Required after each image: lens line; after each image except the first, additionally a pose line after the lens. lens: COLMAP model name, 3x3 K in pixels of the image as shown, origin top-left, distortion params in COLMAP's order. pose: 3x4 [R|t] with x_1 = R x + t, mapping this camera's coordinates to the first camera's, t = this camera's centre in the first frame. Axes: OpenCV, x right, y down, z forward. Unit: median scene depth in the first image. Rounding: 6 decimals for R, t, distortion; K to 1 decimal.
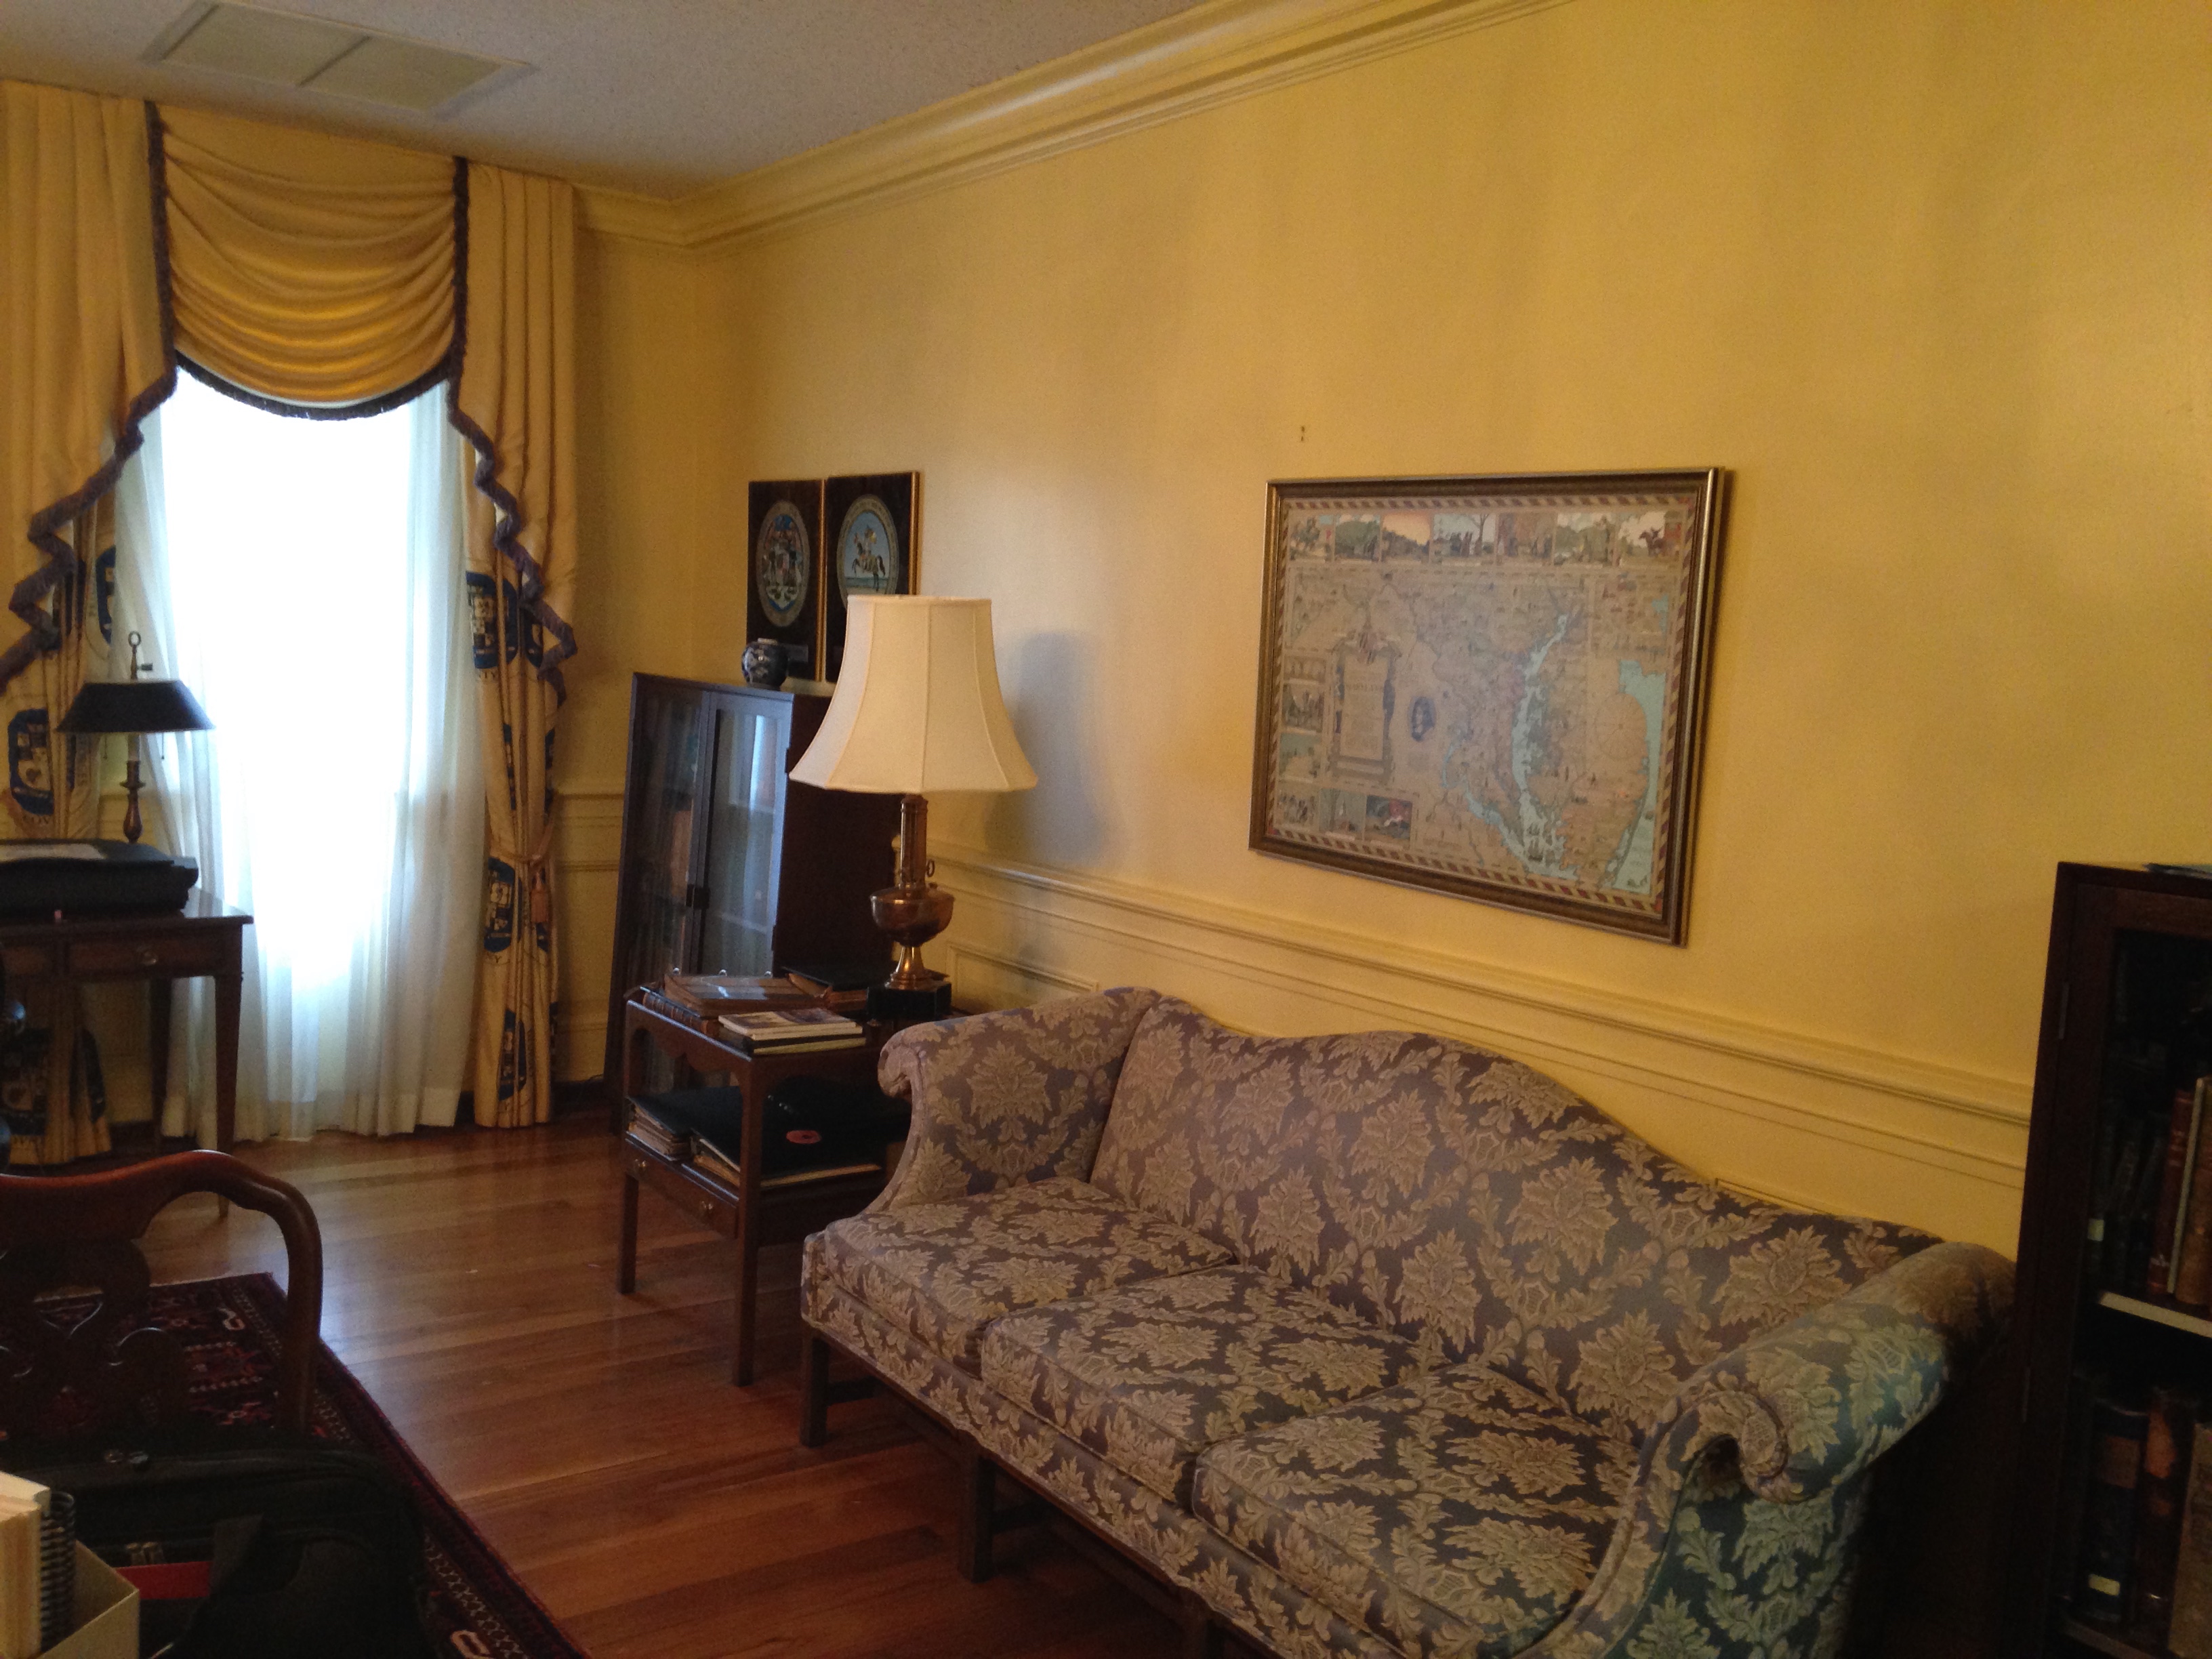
lens RADIAL K [[2017.3, 0, 1107.1], [0, 2017.3, 838.0], [0, 0, 1]] dist [0.205778, -0.316103]
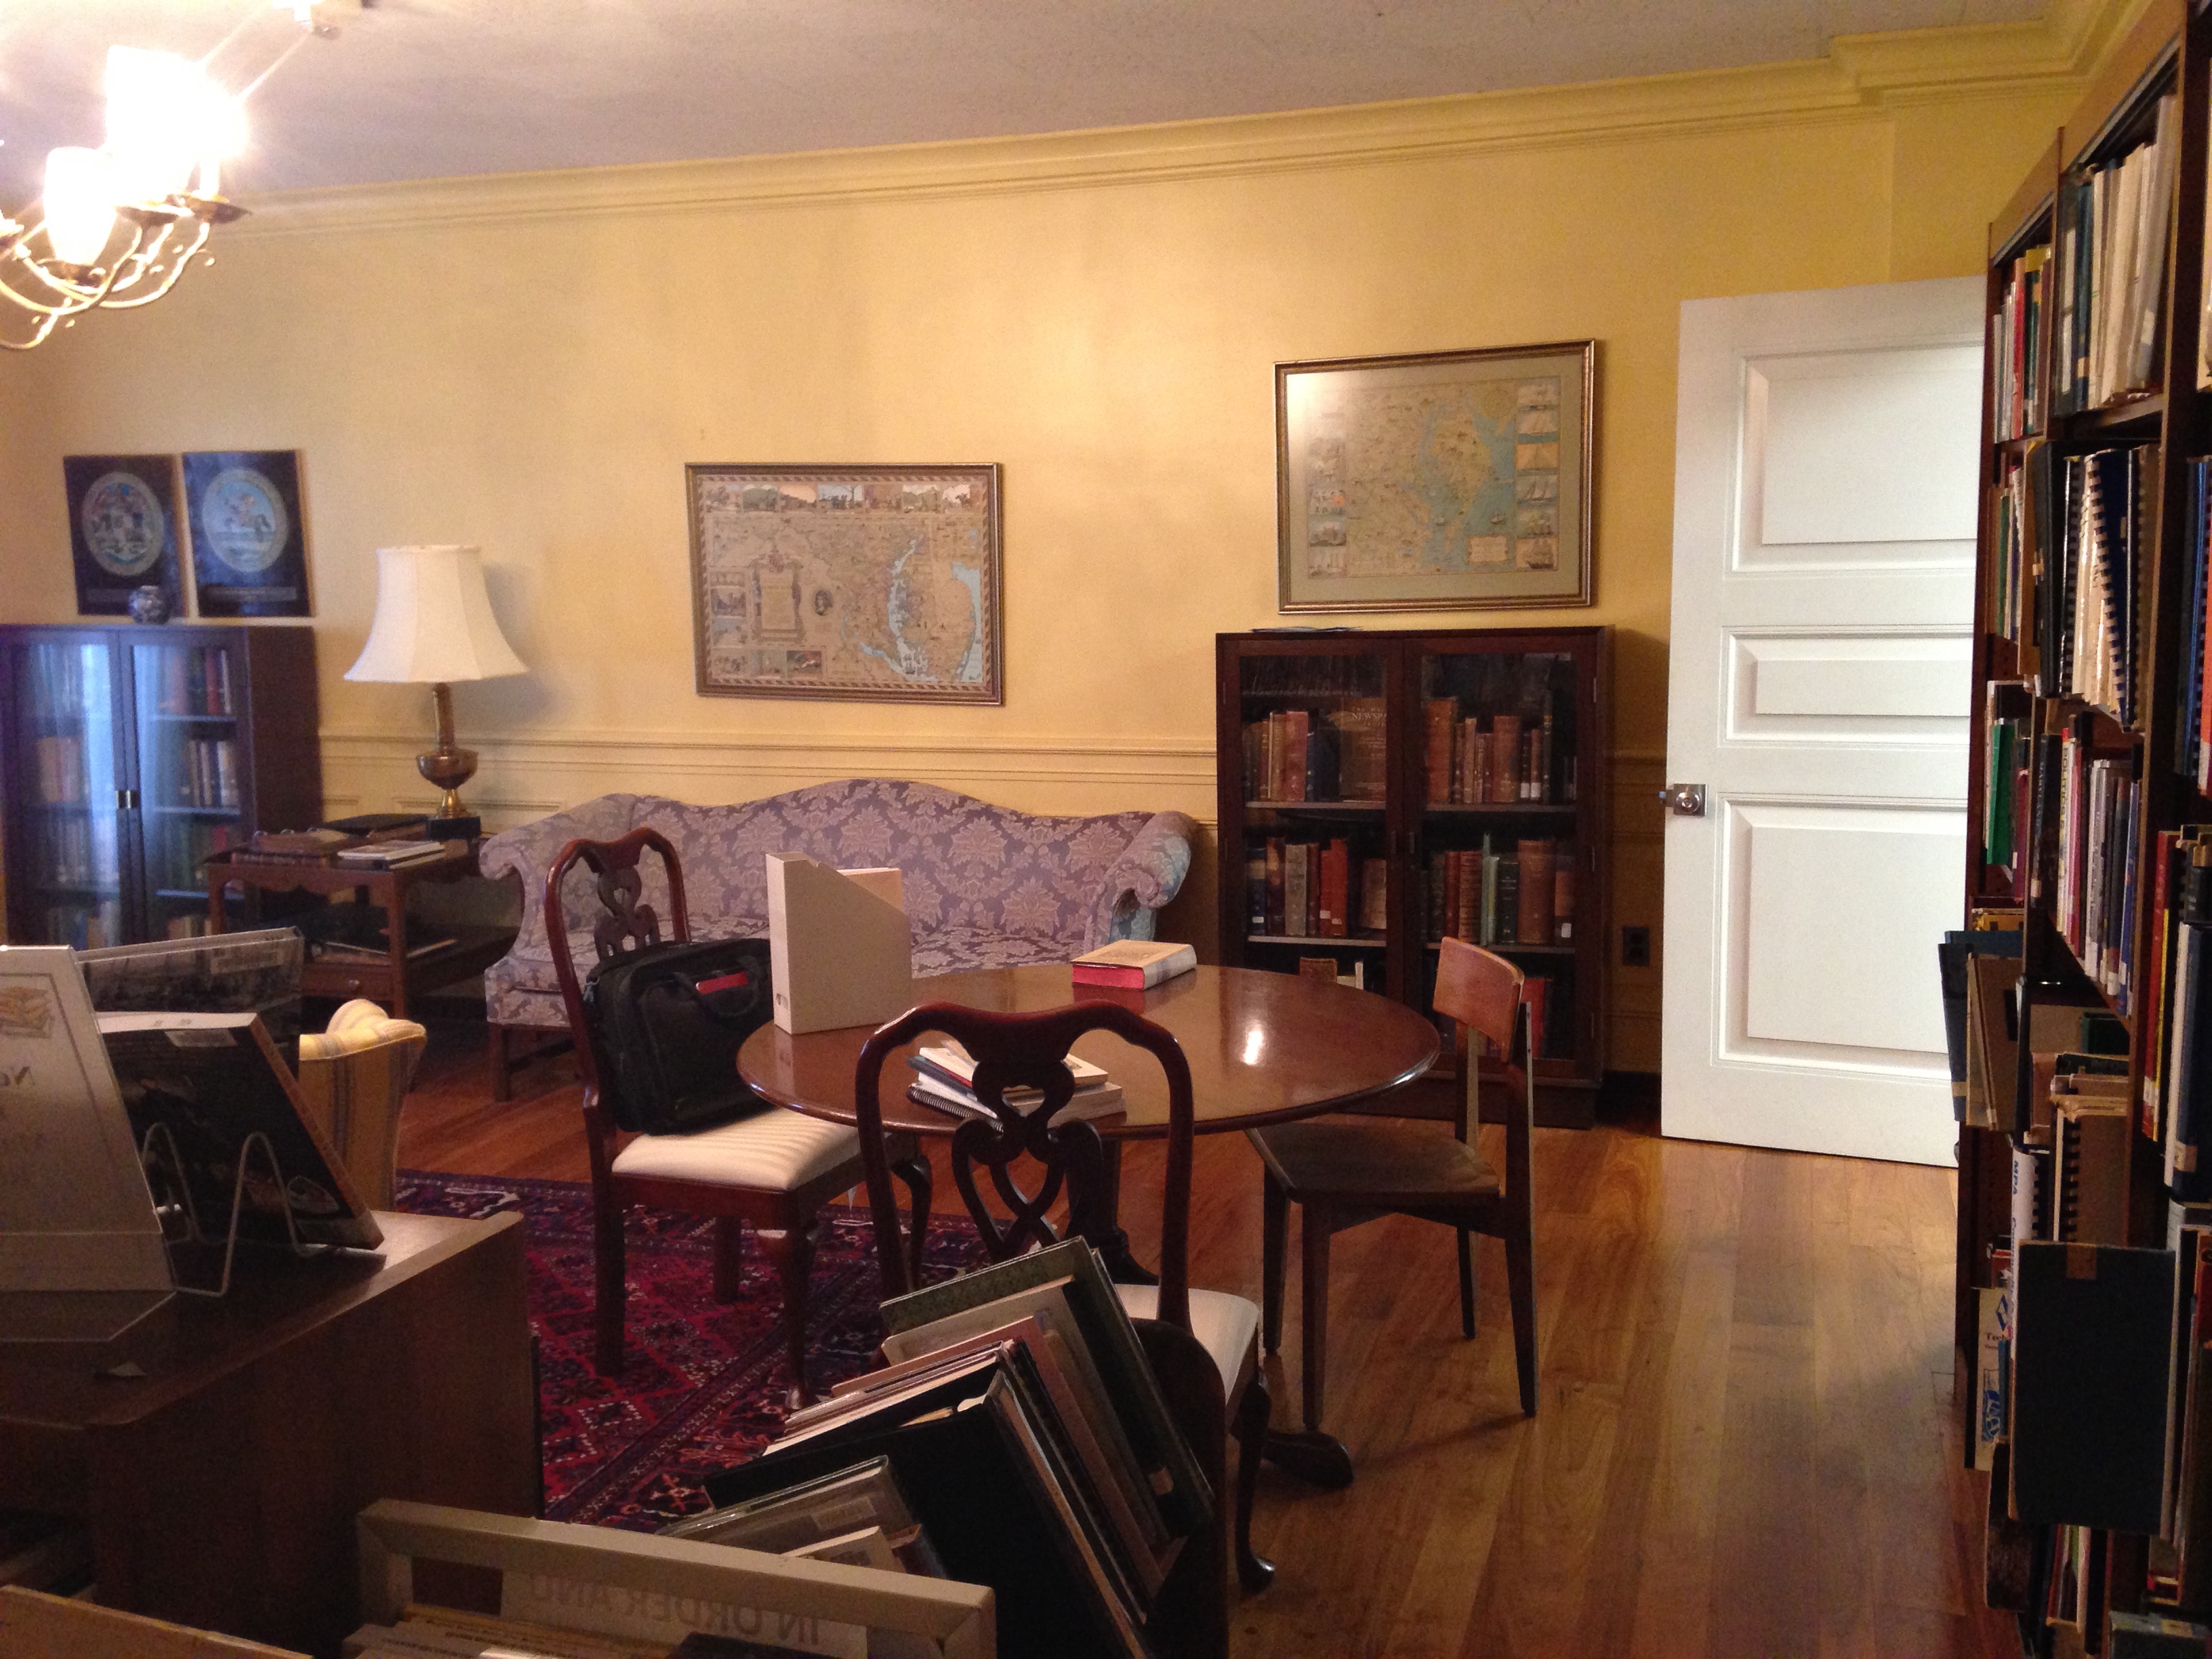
lens RADIAL K [[2017.3, 0, 1107.1], [0, 2017.3, 838.0], [0, 0, 1]] dist [0.205778, -0.316103]
pose [[0.804320, -0.147185, 0.575678, -0.681218], [0.117281, 0.989101, 0.089024, 0.014655], [-0.582507, -0.004087, 0.812816, -0.563315]]
